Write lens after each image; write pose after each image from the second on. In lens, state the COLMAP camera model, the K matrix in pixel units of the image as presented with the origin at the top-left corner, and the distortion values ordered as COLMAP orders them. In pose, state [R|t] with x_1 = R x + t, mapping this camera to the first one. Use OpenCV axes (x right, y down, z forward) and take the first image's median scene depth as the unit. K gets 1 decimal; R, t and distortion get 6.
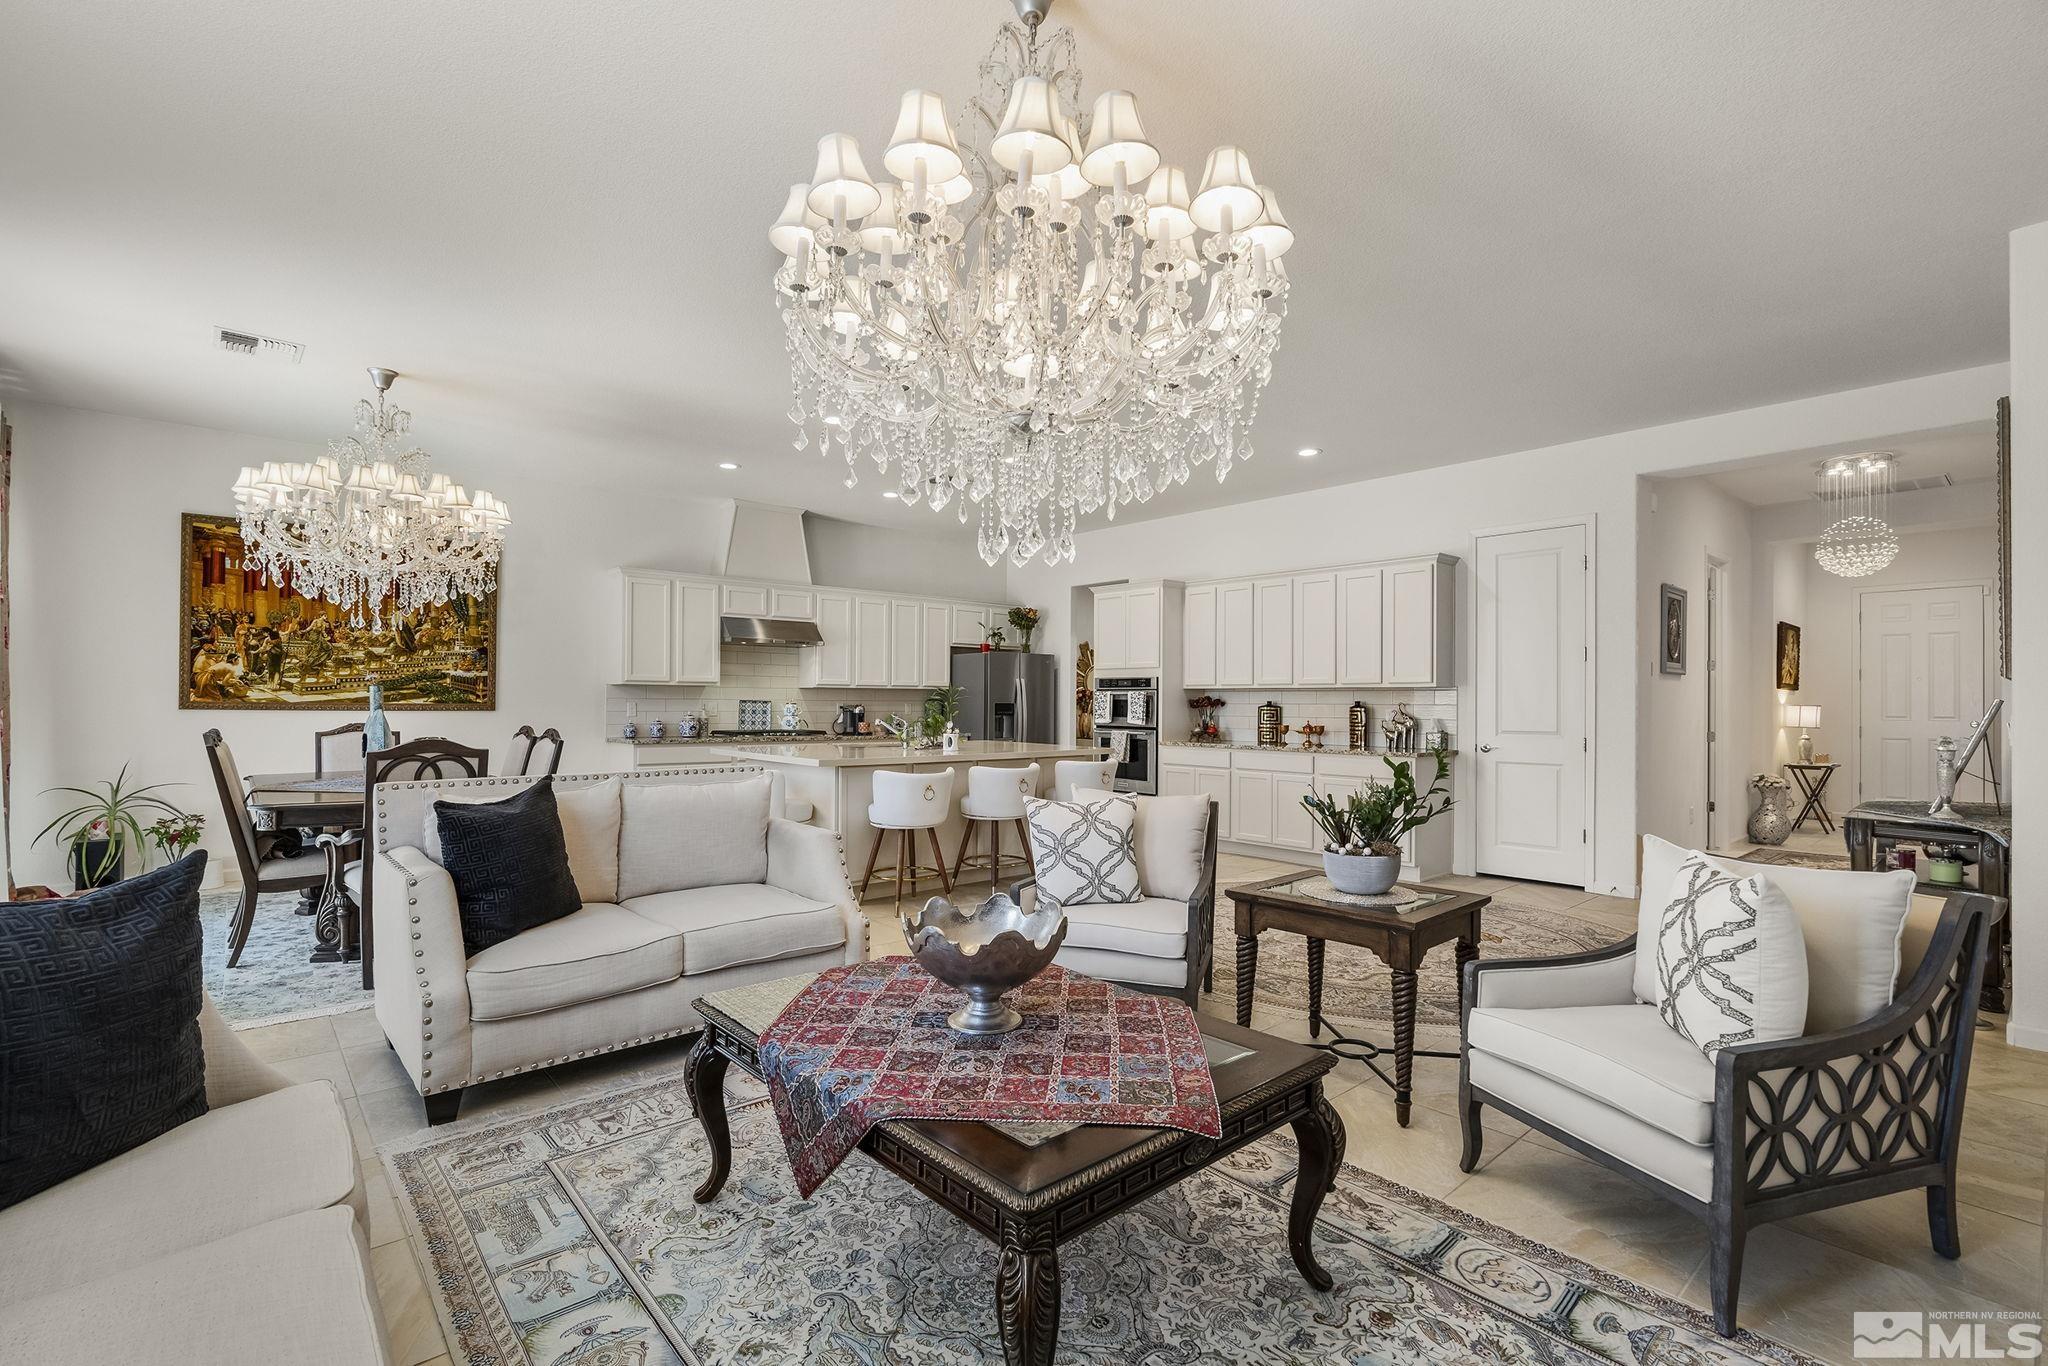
lens RADIAL K [[935.2, 0, 1056.2], [0, 935.2, 707.6], [0, 0, 1]] dist [-0.004118, 0.001482]
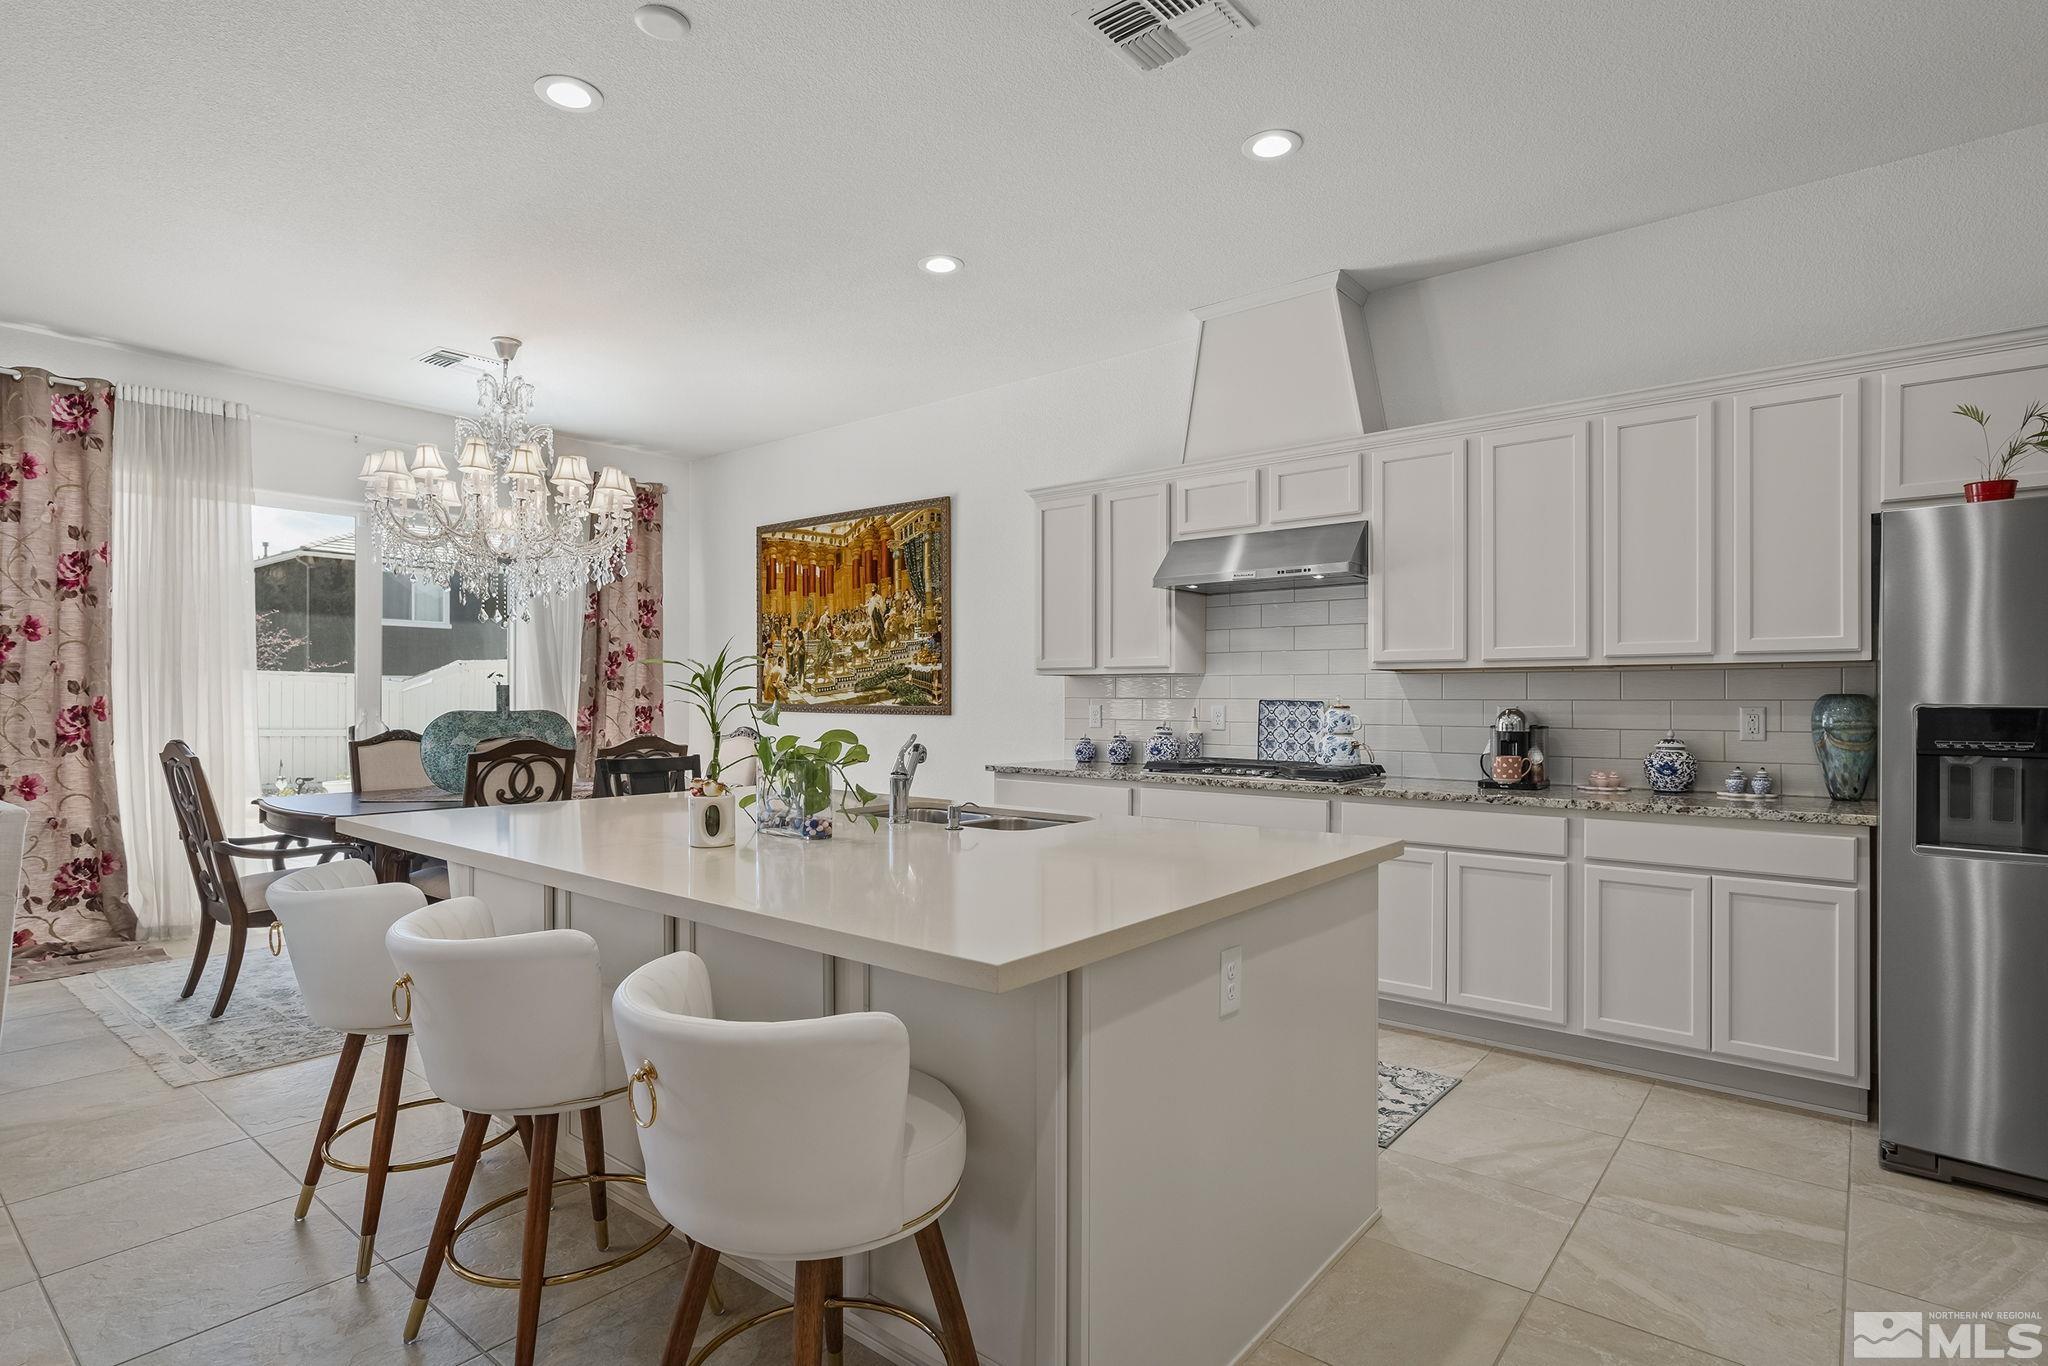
lens RADIAL K [[1041.7, 0, 1038.6], [0, 1041.7, 700.7], [0, 0, 1]] dist [-0.017401, 0.008058]
pose [[0.135814, -0.004305, -0.990725, 0.242621], [-0.007448, 0.999958, -0.005366, -0.004593], [0.990706, 0.008108, 0.135776, 0.966443]]
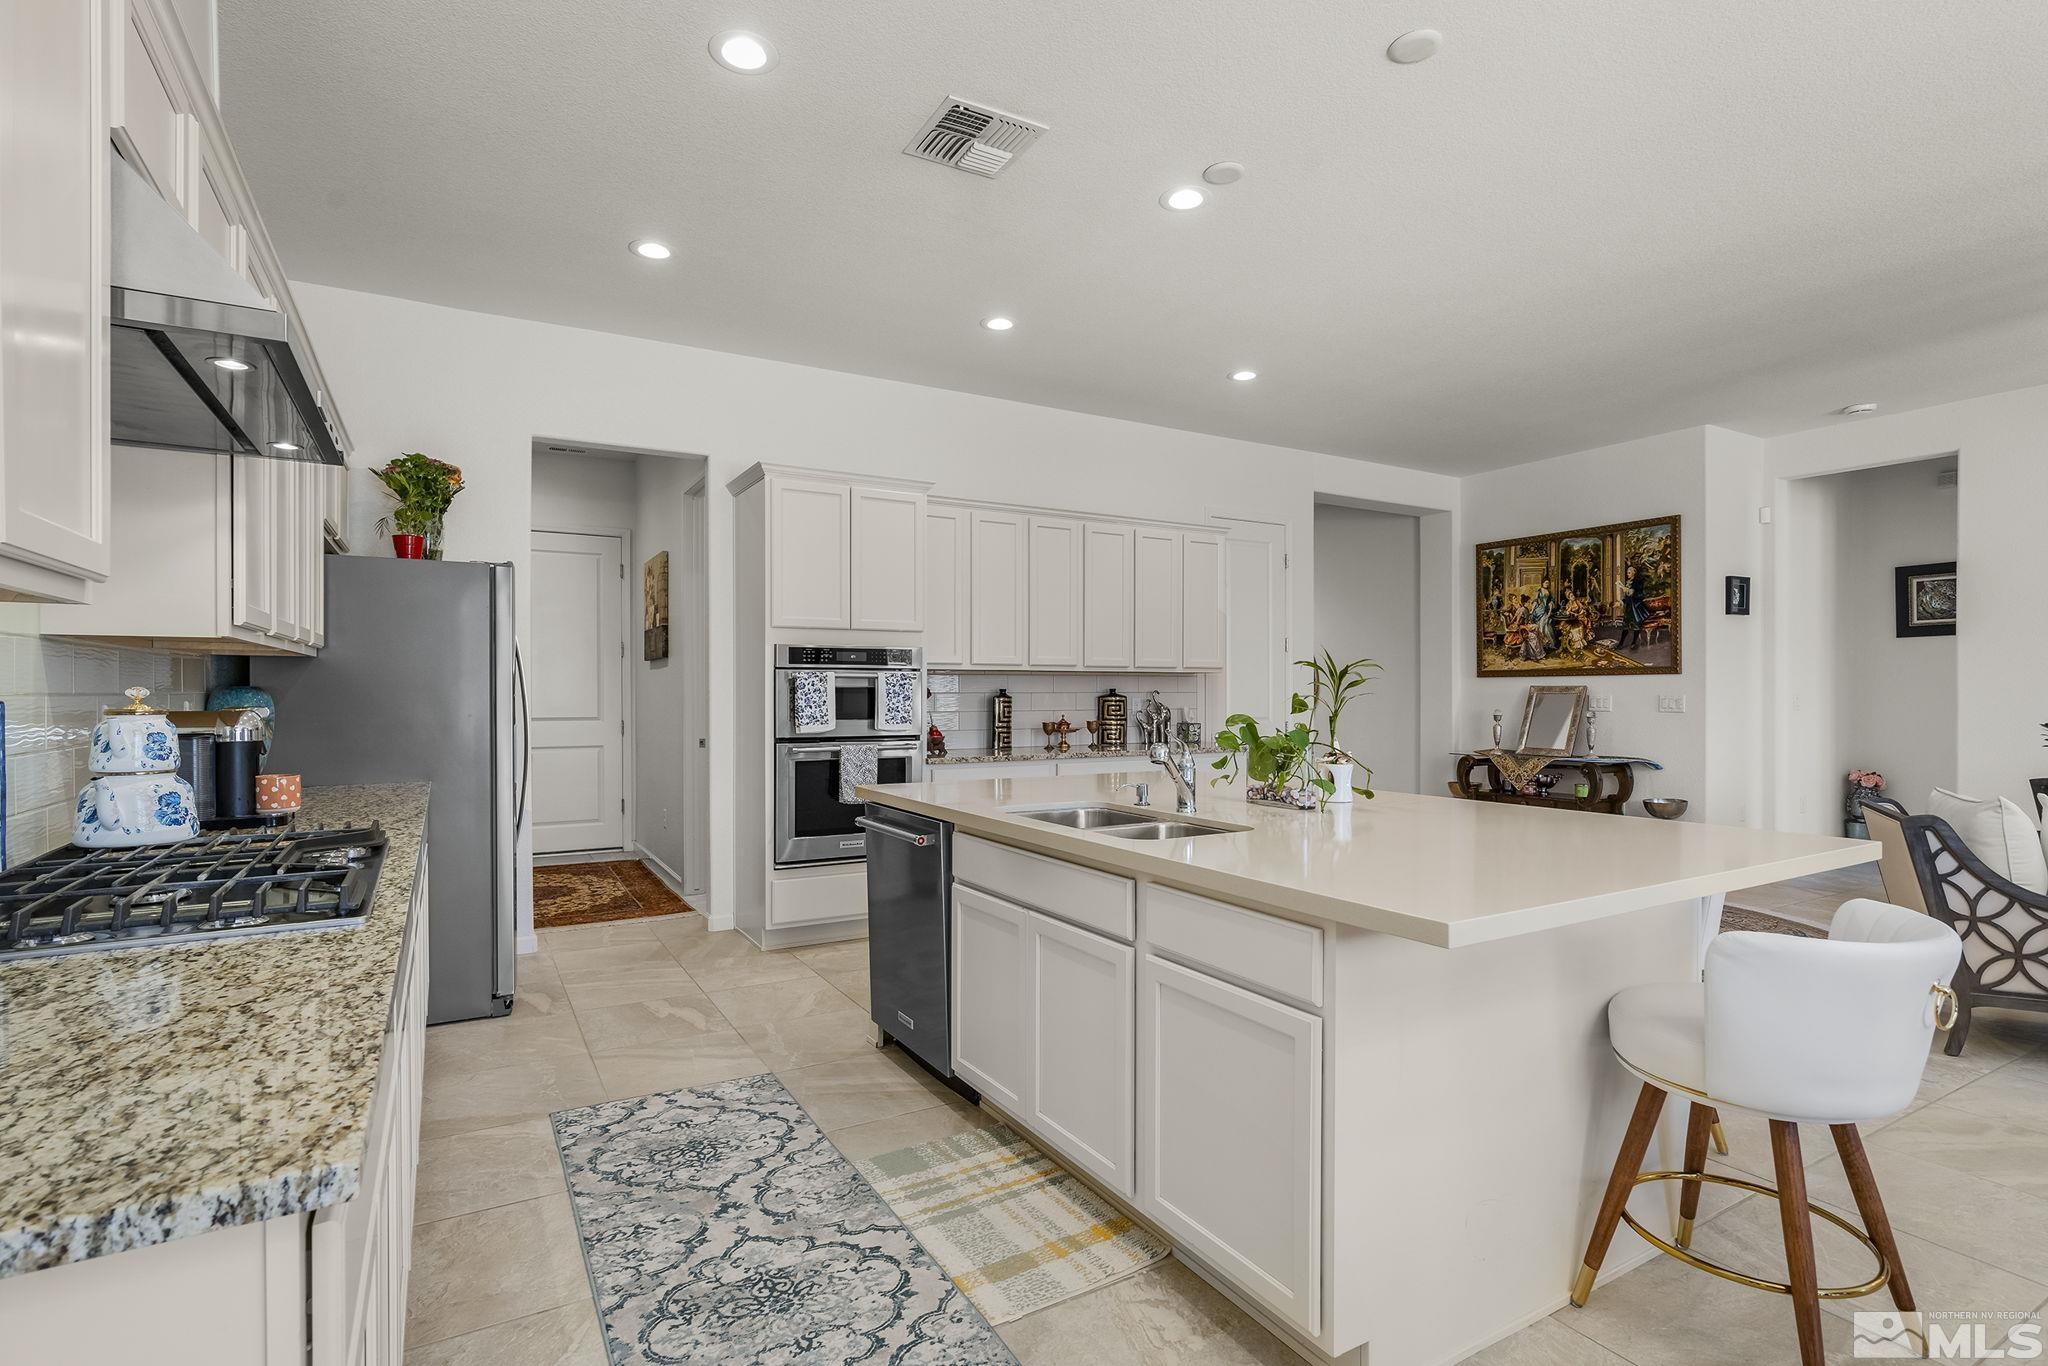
lens RADIAL K [[957.1, 0, 1019.4], [0, 957.1, 702.6], [0, 0, 1]] dist [-0.029814, 0.000583]
pose [[0.231354, -0.019059, 0.972683, -0.534519], [0.008372, 0.999810, 0.017599, -0.010402], [-0.972833, 0.004072, 0.231470, 0.944447]]
